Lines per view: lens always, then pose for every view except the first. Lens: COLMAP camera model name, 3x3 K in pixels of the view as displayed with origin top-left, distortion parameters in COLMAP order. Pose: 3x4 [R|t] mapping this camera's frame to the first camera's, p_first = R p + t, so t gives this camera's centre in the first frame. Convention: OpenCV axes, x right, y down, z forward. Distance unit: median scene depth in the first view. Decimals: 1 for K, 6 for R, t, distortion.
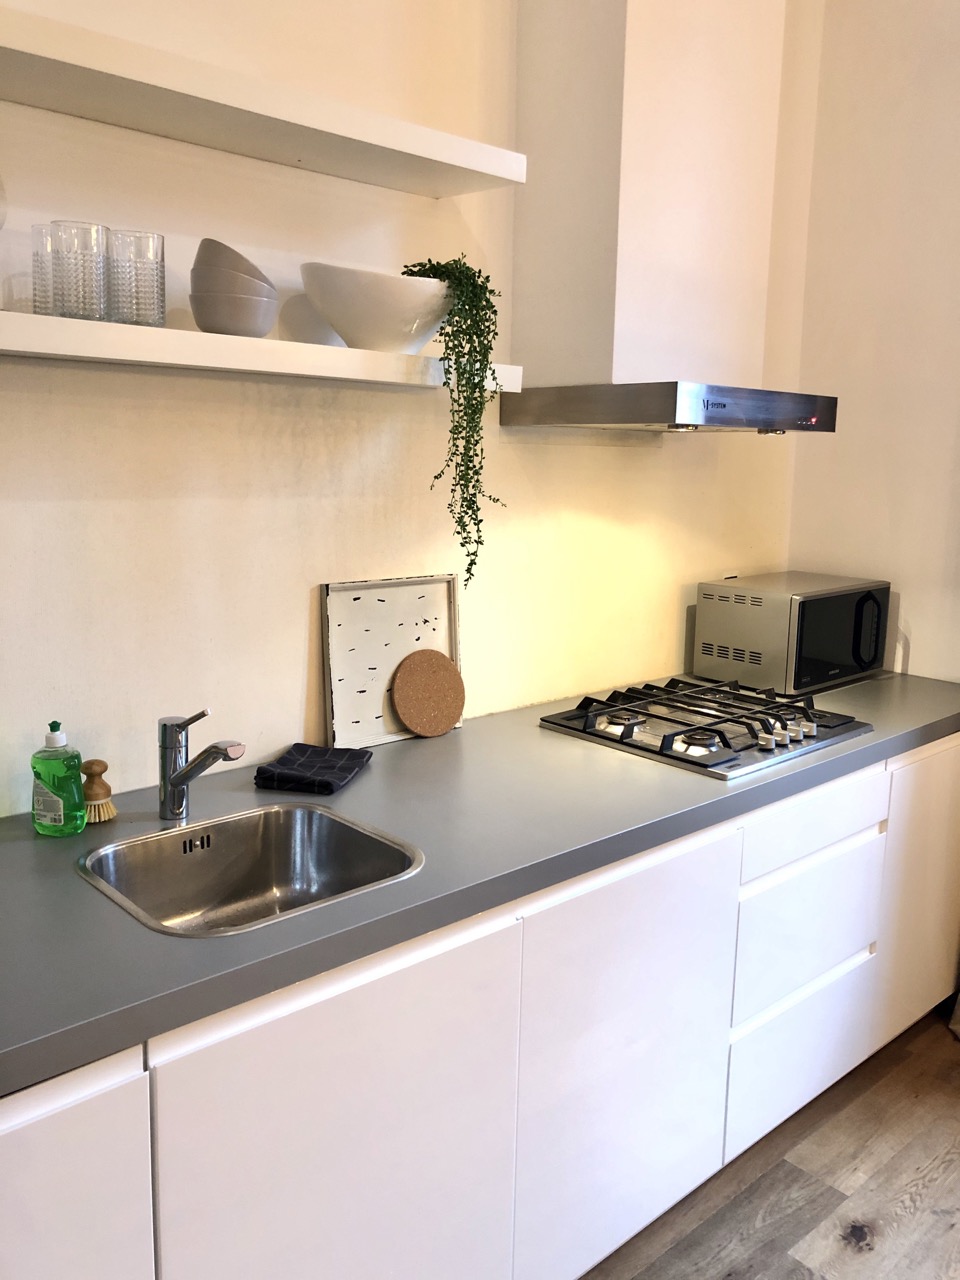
lens RADIAL K [[1029.2, 0, 480.0], [0, 1029.2, 640.0], [0, 0, 1]] dist [0.034176, -0.004102]
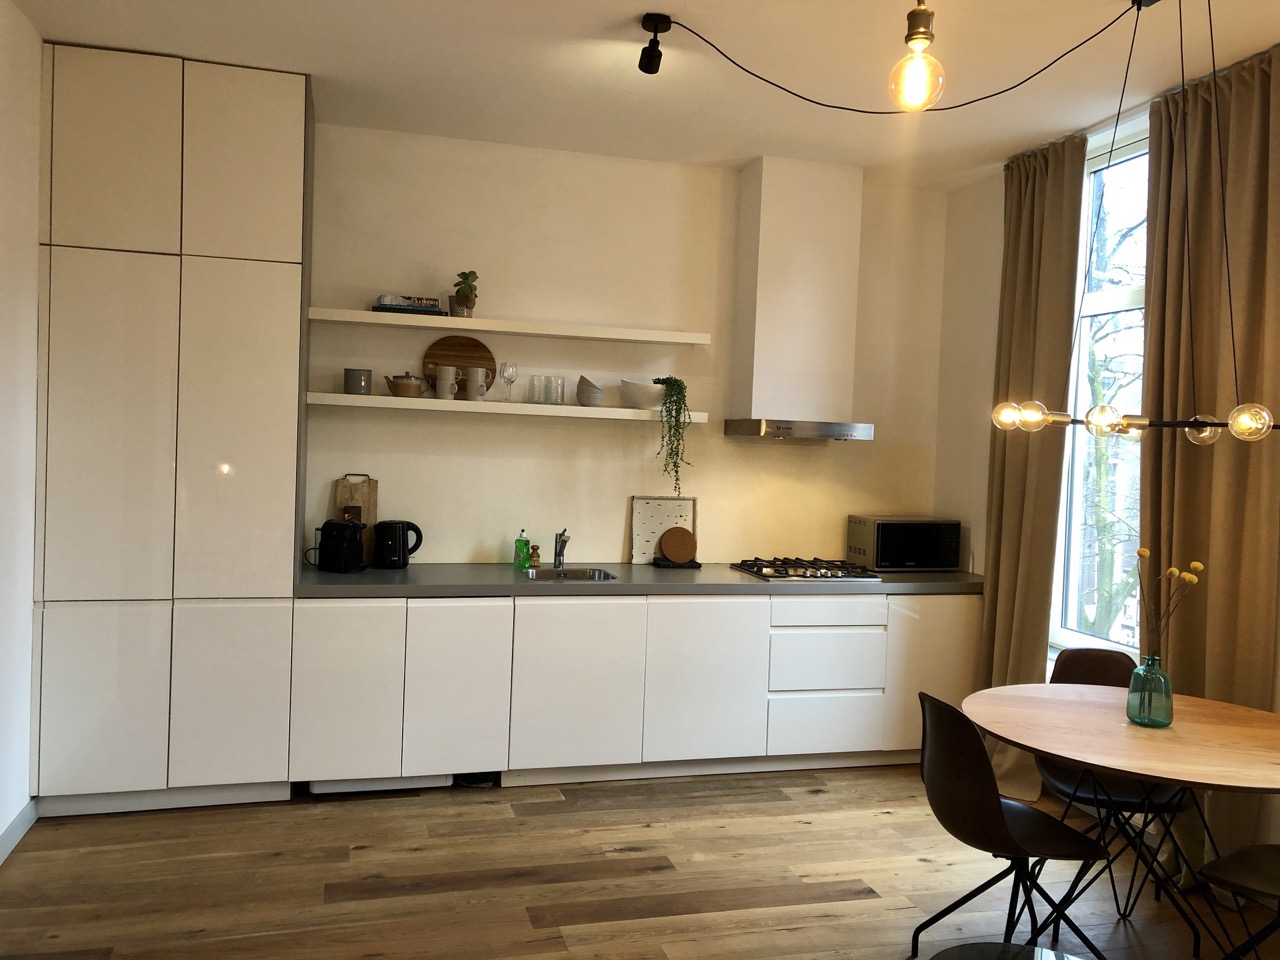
lens RADIAL K [[1029.2, 0, 640.0], [0, 1029.2, 480.0], [0, 0, 1]] dist [0.034176, -0.004102]
pose [[0.890486, 0.028139, -0.454139, 1.071835], [-0.098741, 0.986252, -0.132505, 0.254845], [0.444167, 0.162836, 0.881022, -1.307061]]
